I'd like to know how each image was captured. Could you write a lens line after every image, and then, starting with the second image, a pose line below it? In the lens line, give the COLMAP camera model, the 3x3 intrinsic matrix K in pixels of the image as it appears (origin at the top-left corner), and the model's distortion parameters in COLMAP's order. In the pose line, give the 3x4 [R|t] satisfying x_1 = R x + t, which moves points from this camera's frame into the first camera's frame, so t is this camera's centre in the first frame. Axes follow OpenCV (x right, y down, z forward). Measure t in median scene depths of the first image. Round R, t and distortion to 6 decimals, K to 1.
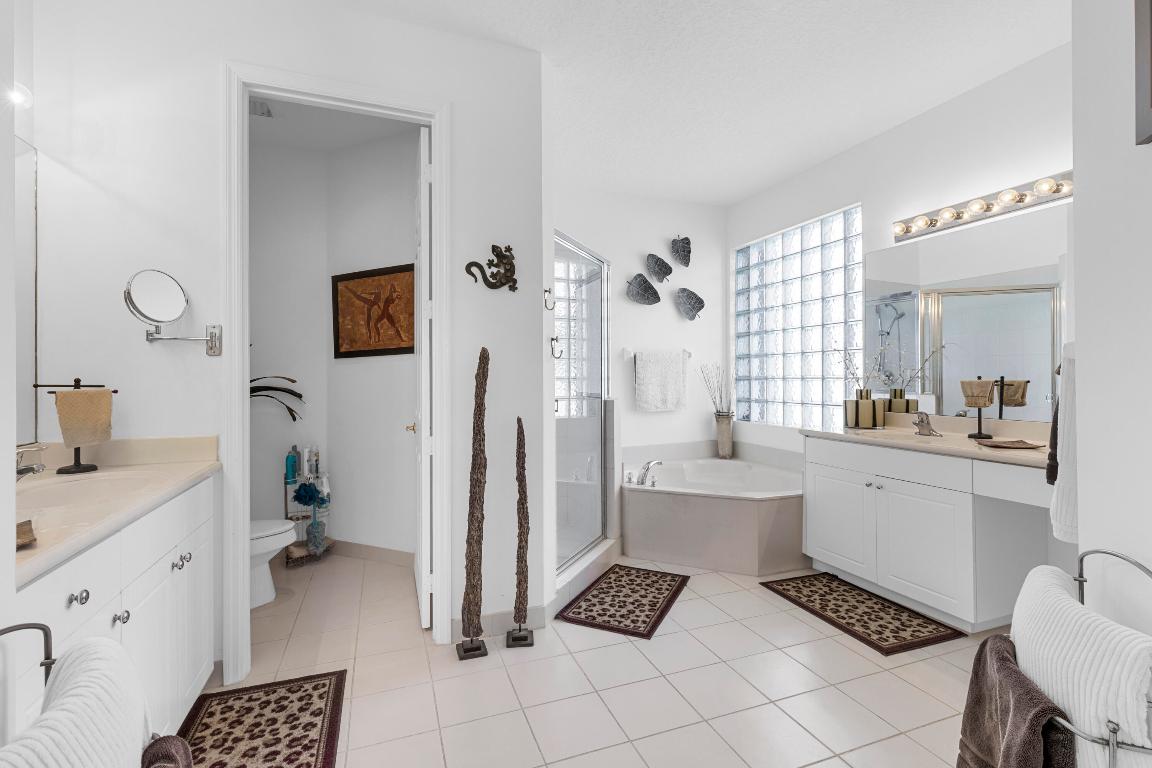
lens RADIAL K [[518.1, 0, 582.1], [0, 518.1, 378.0], [0, 0, 1]] dist [0.001805, 0.000373]
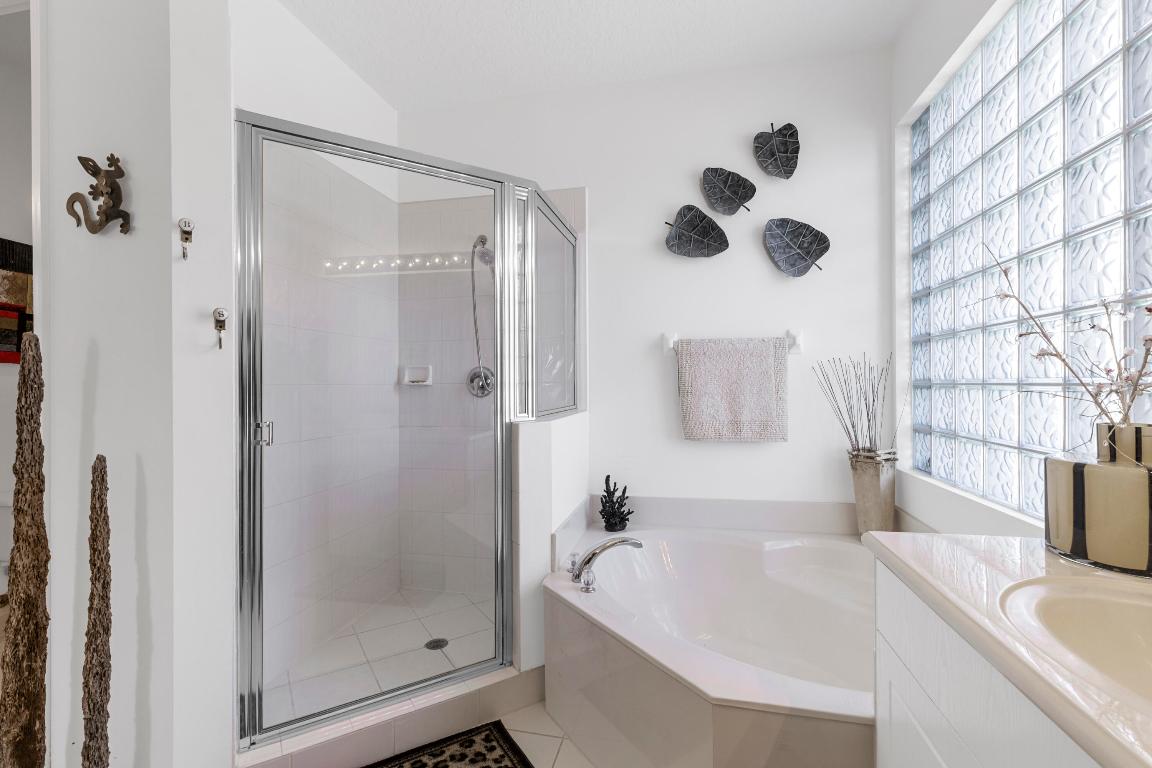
lens RADIAL K [[518.1, 0, 572.7], [0, 518.1, 386.0], [0, 0, 1]] dist [0.001805, 0.000373]
pose [[0.832131, 0.003918, -0.554565, 0.323154], [0.000185, 0.999973, 0.007343, -0.001988], [0.554579, -0.006213, 0.832108, 0.432904]]
